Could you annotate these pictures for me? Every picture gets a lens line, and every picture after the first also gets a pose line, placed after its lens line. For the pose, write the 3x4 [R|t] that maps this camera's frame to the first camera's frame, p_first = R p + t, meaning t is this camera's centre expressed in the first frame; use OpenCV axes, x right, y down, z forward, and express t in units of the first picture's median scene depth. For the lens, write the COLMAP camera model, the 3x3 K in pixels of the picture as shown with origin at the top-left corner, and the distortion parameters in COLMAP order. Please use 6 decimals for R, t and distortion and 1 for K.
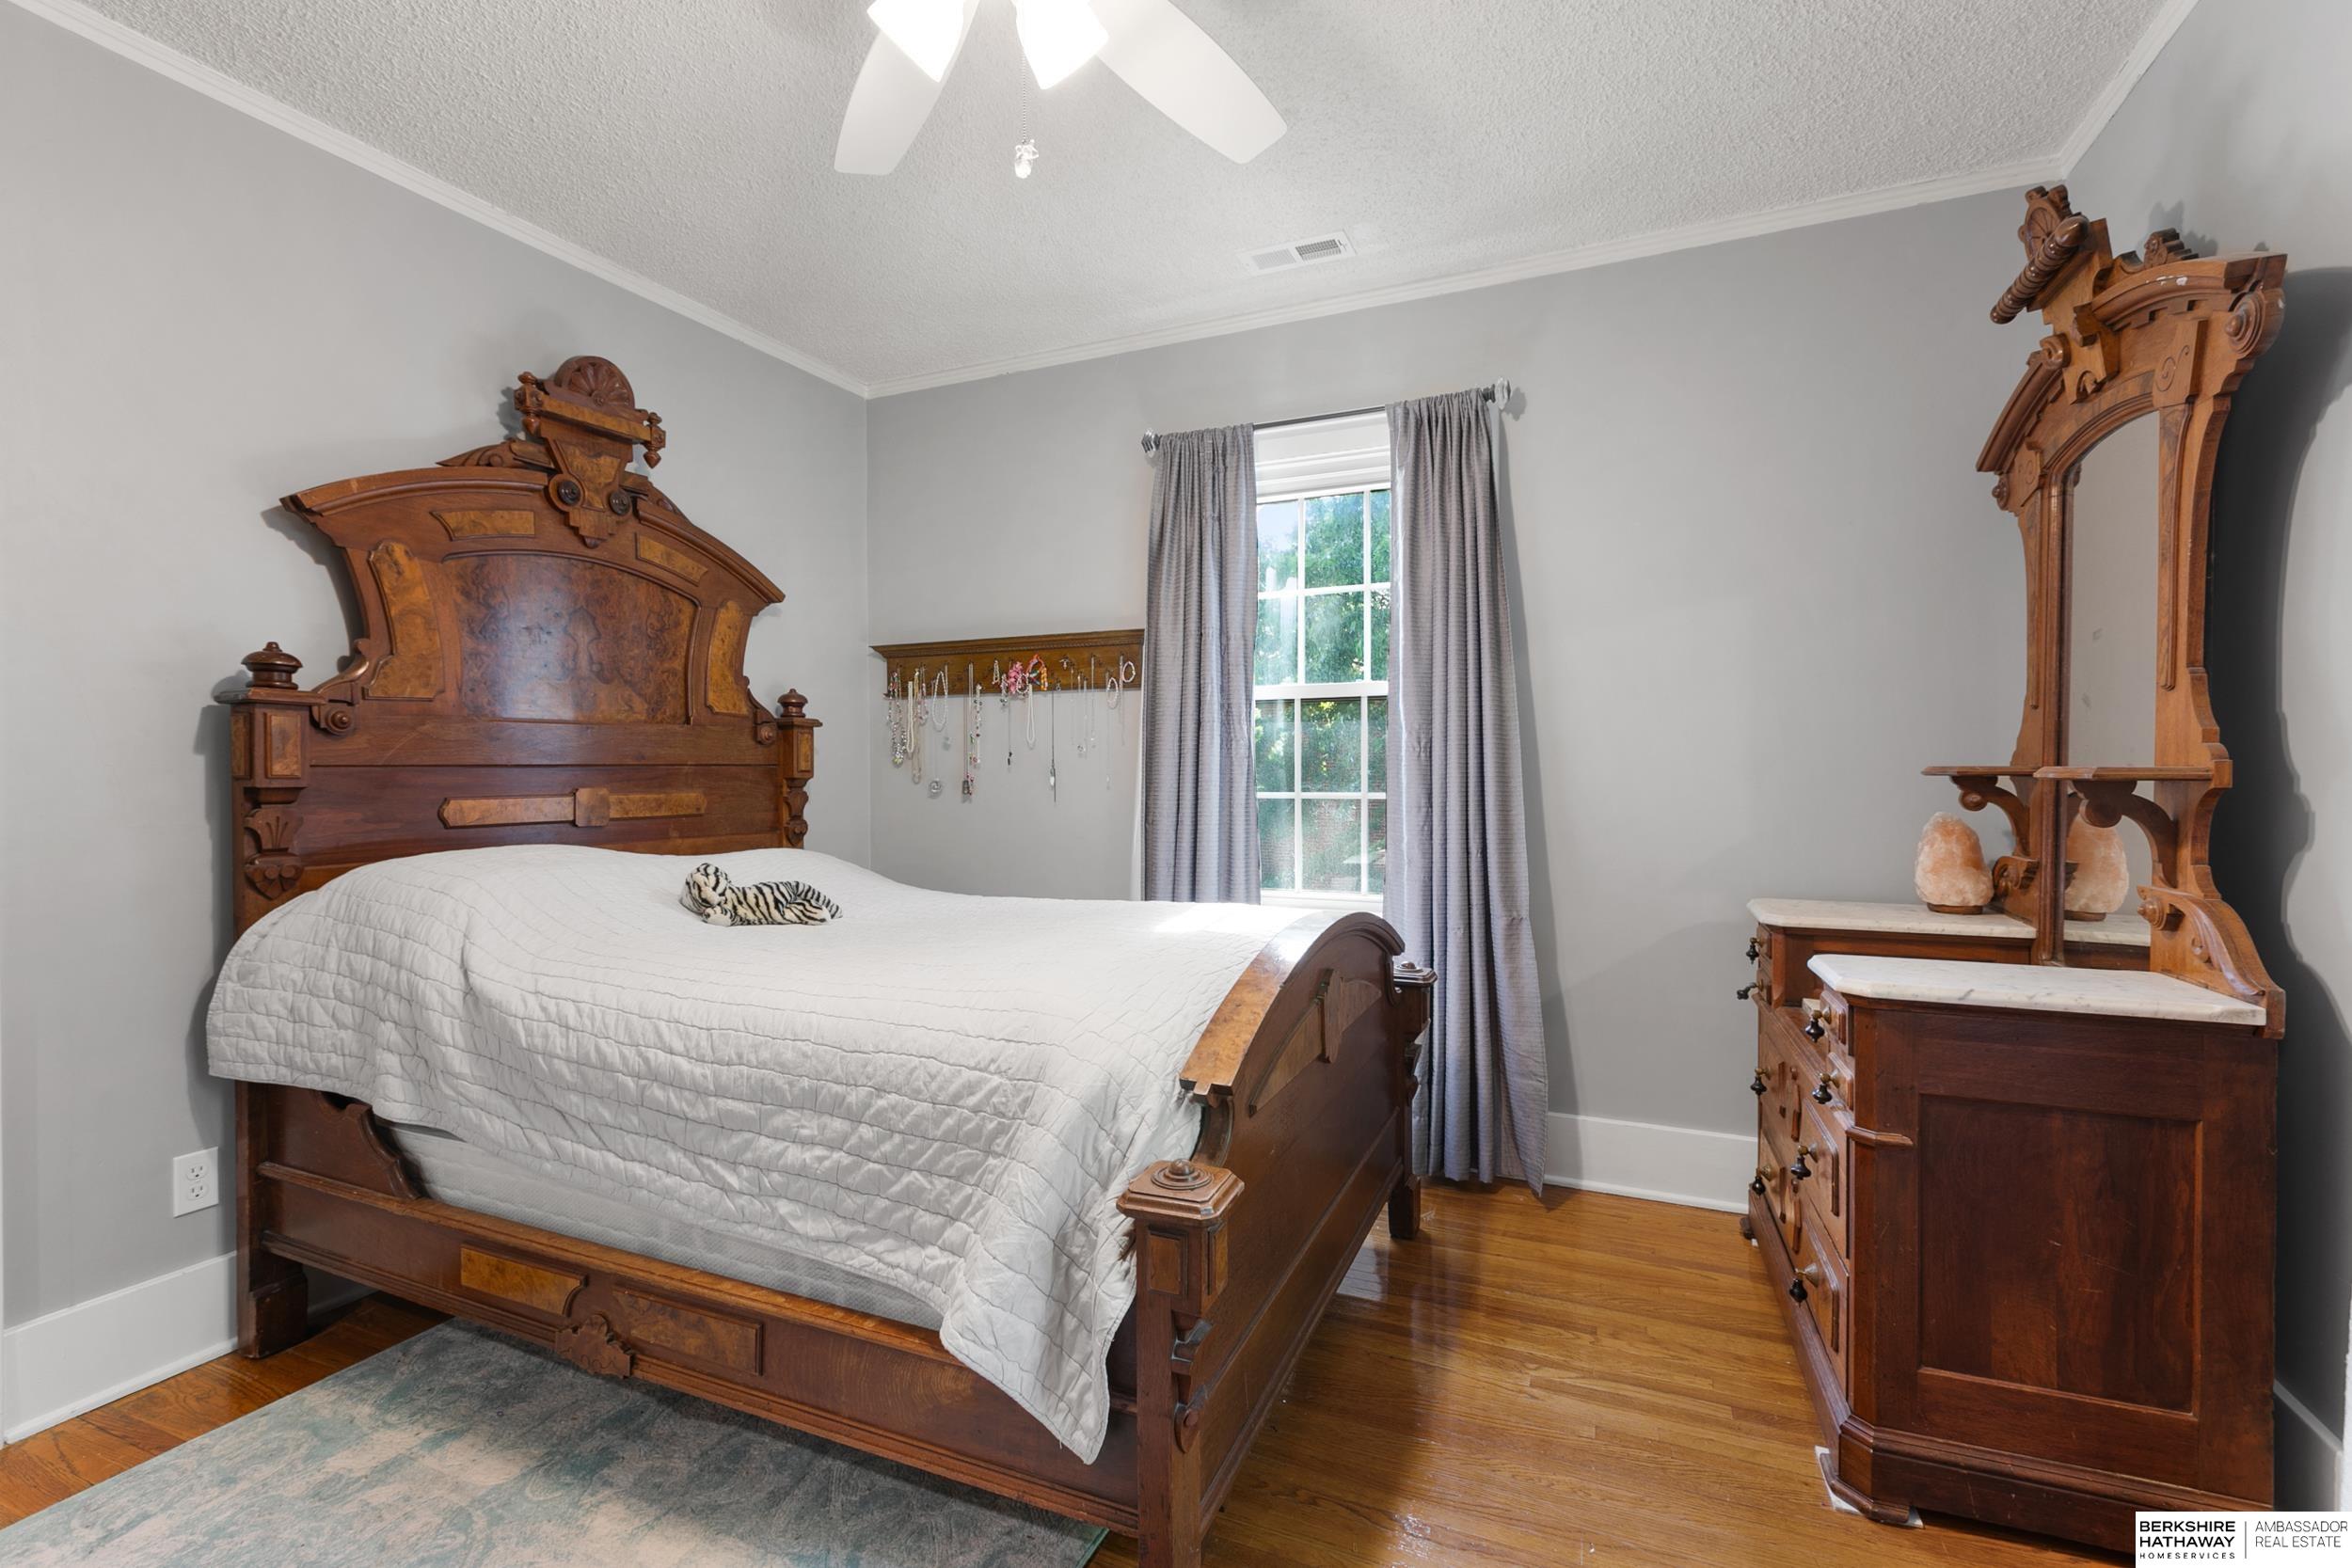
lens RADIAL K [[1063.0, 0, 1166.4], [0, 1063.0, 782.2], [0, 0, 1]] dist [-0.002682, -0.000040]
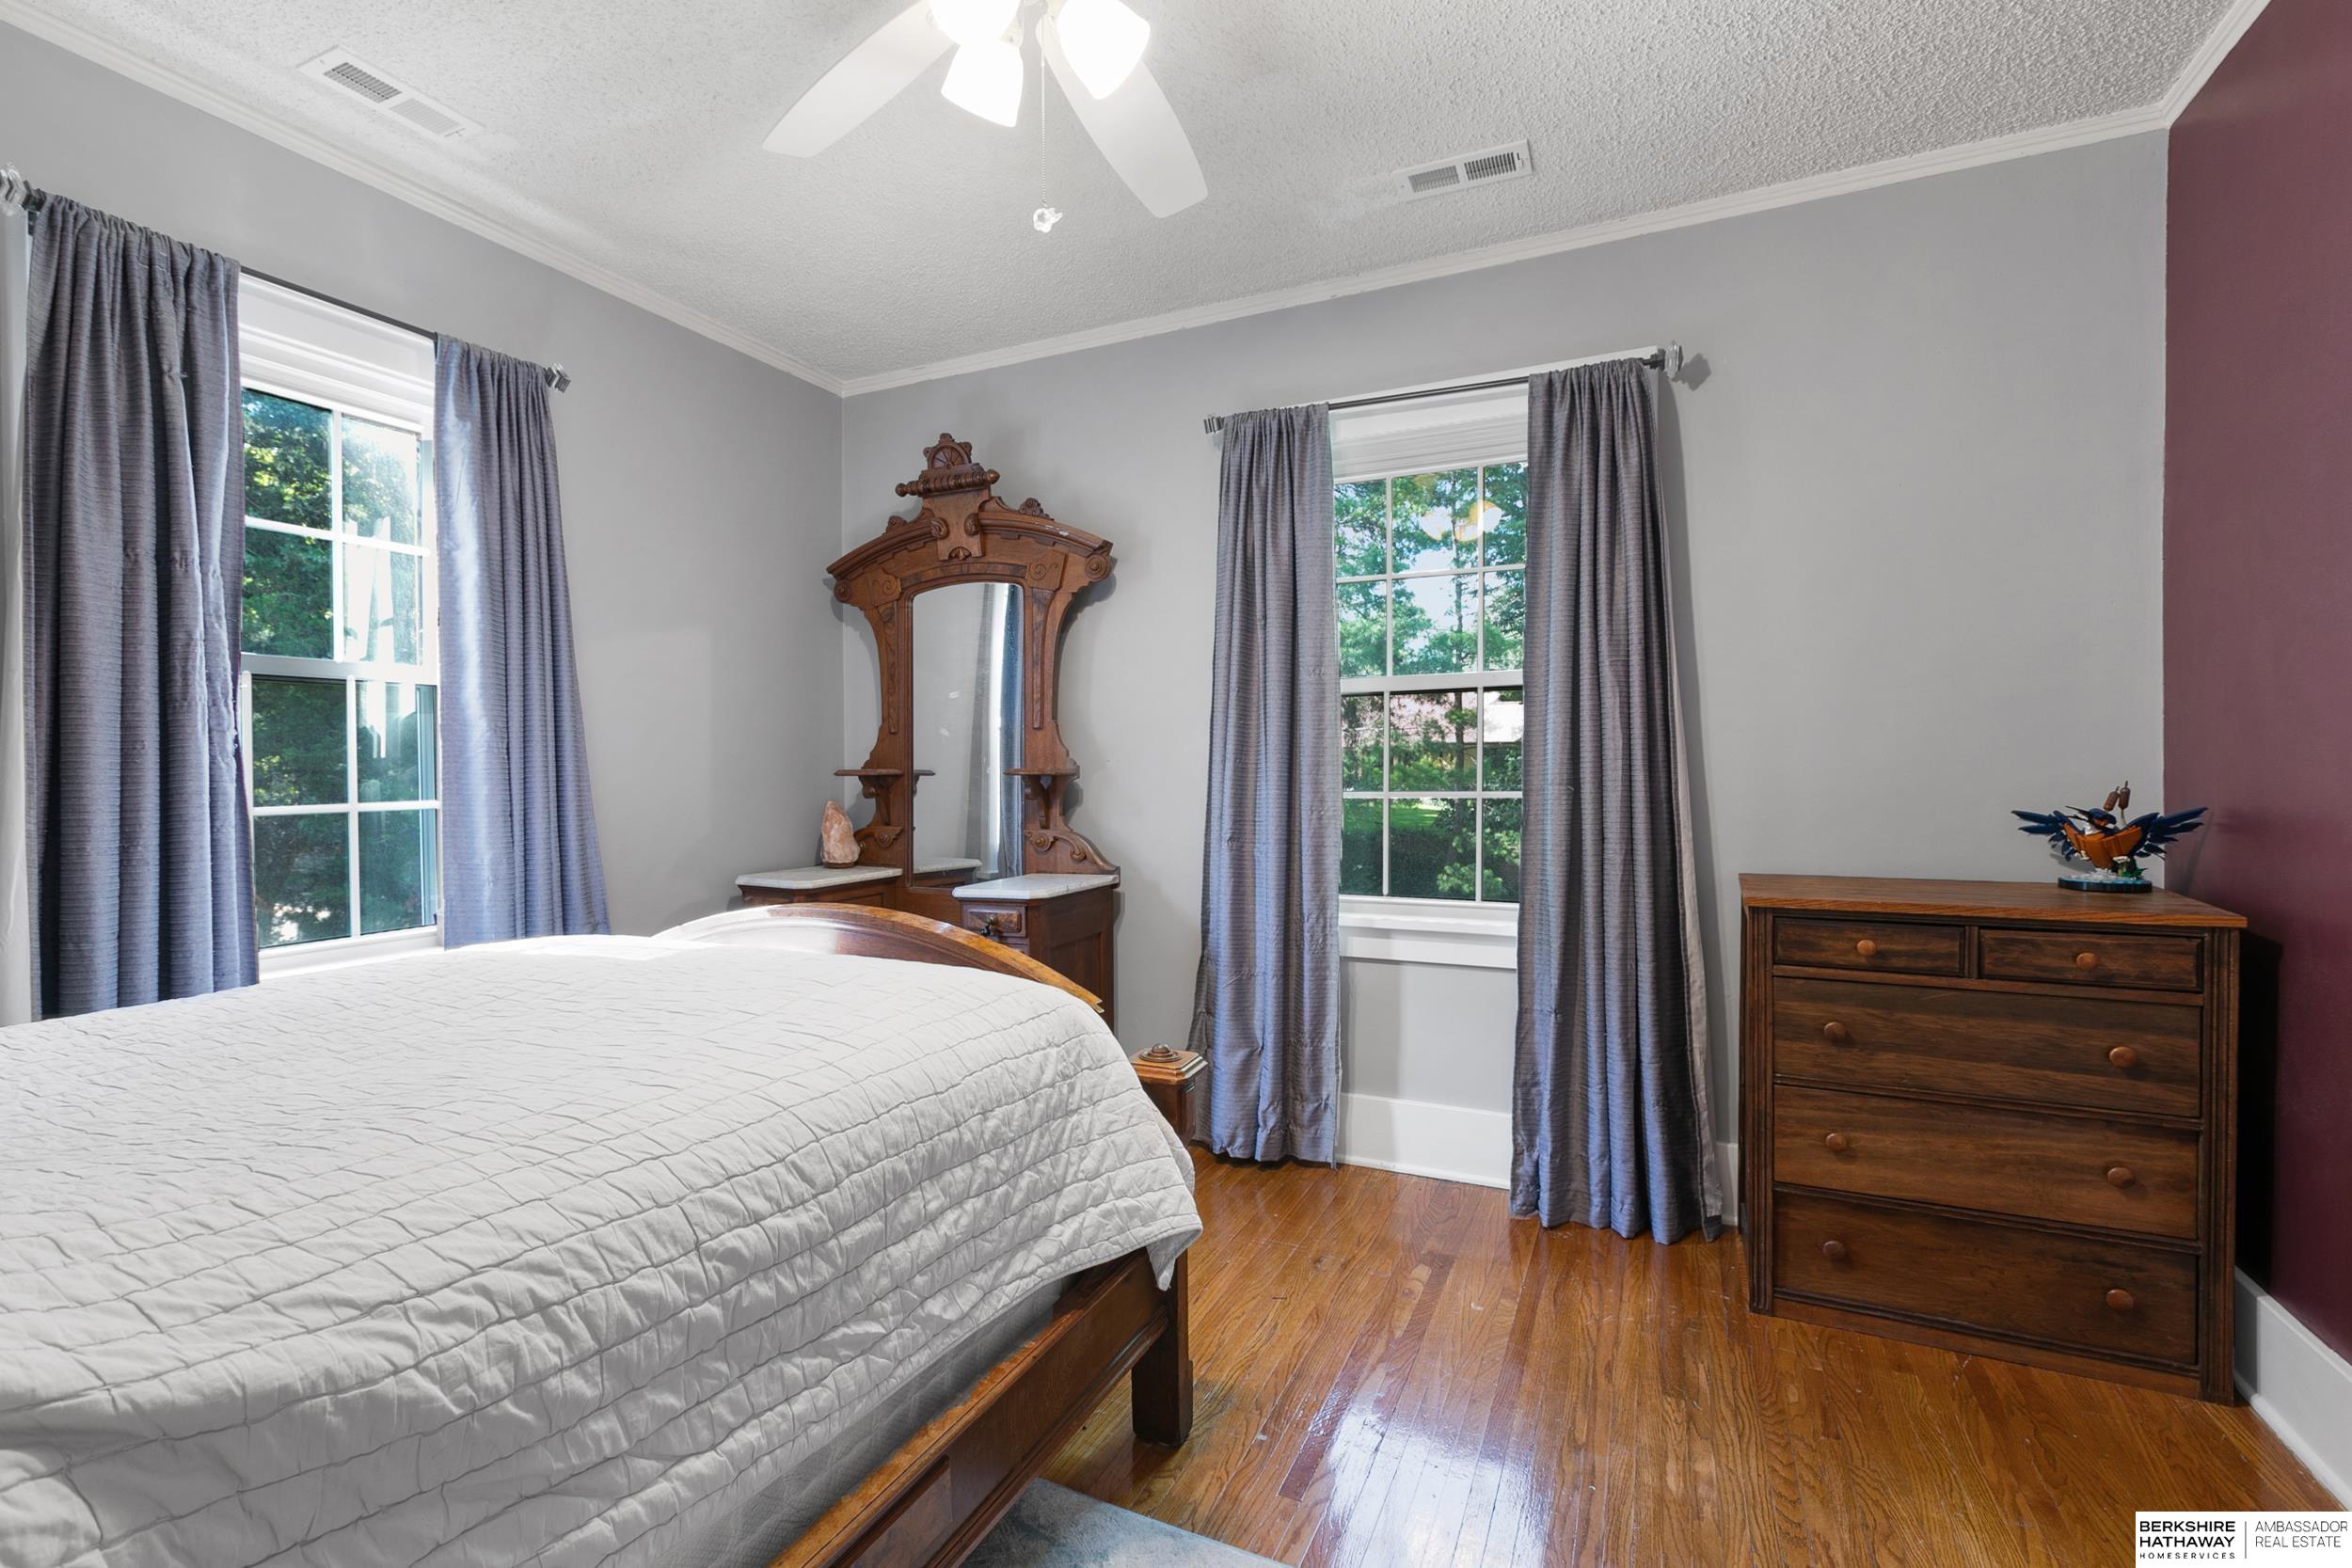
lens RADIAL K [[1063.0, 0, 1167.2], [0, 1063.0, 785.0], [0, 0, 1]] dist [-0.002682, -0.000040]
pose [[0.018948, -0.009369, 0.999777, -1.124816], [0.018974, 0.999779, 0.009009, 0.000426], [-0.999640, 0.018799, 0.019122, 0.777318]]
